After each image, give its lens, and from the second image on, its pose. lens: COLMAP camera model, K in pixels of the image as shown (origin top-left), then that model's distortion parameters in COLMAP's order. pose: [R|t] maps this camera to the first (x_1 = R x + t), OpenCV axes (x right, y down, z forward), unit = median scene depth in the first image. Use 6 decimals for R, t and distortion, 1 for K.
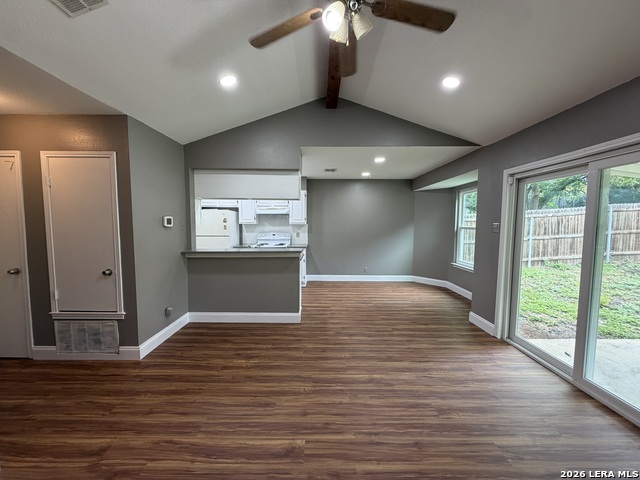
lens RADIAL K [[255.8, 0, 318.6], [0, 255.8, 240.6], [0, 0, 1]] dist [-0.000467, 0.000385]
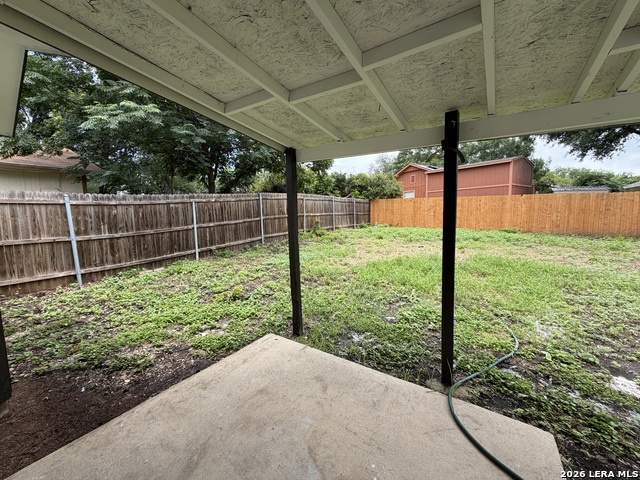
lens RADIAL K [[255.8, 0, 318.6], [0, 255.8, 240.6], [0, 0, 1]] dist [-0.000467, 0.000385]
pose [[0.556529, -0.090712, 0.825861, 0.772544], [0.076265, 0.995403, 0.057941, 0.046877], [-0.827320, 0.030739, 0.560889, 0.385075]]
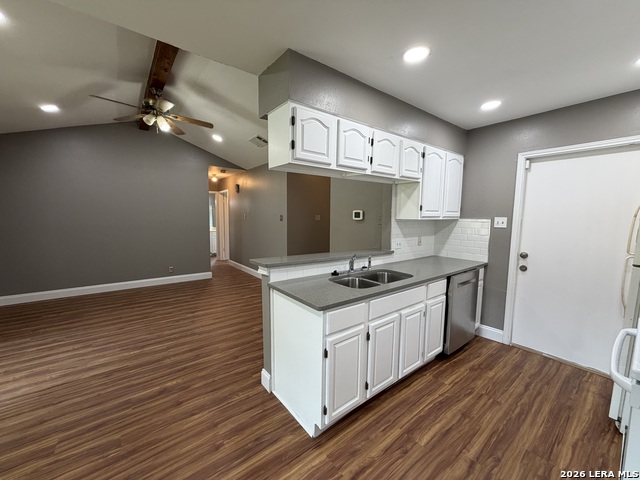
lens RADIAL K [[255.8, 0, 318.6], [0, 255.8, 240.6], [0, 0, 1]] dist [-0.000467, 0.000385]
pose [[-0.782879, 0.046760, -0.620414, 0.178662], [-0.059965, 0.986859, 0.150046, -0.103976], [0.619278, 0.154671, -0.769787, 1.504683]]
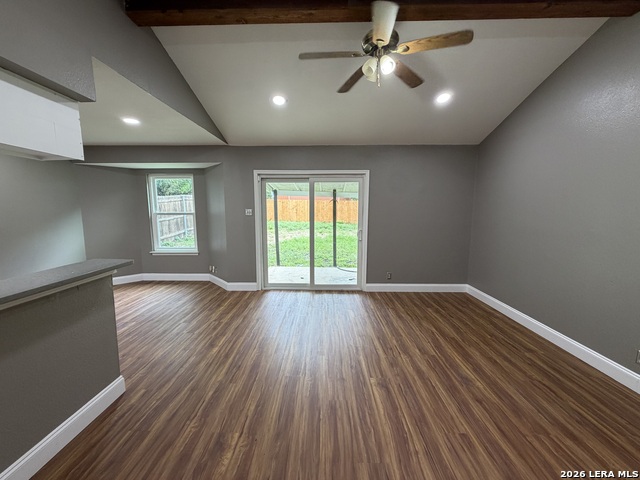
lens RADIAL K [[255.8, 0, 318.6], [0, 255.8, 240.6], [0, 0, 1]] dist [-0.000467, 0.000385]
pose [[0.013878, -0.128917, 0.991558, -0.583481], [0.072225, 0.989193, 0.127598, -0.042486], [-0.997292, 0.069845, 0.023039, 0.552365]]
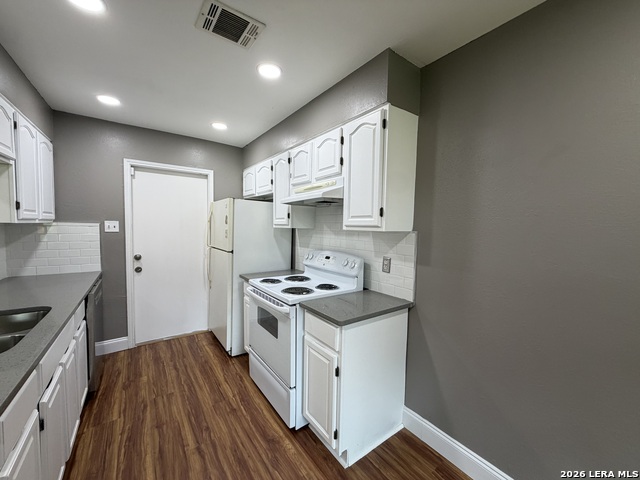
lens RADIAL K [[255.8, 0, 318.6], [0, 255.8, 240.6], [0, 0, 1]] dist [-0.000467, 0.000385]
pose [[0.587115, 0.049585, -0.807984, 0.210196], [-0.073826, 0.997243, 0.007555, -0.083612], [0.806130, 0.055215, 0.589156, 1.283436]]
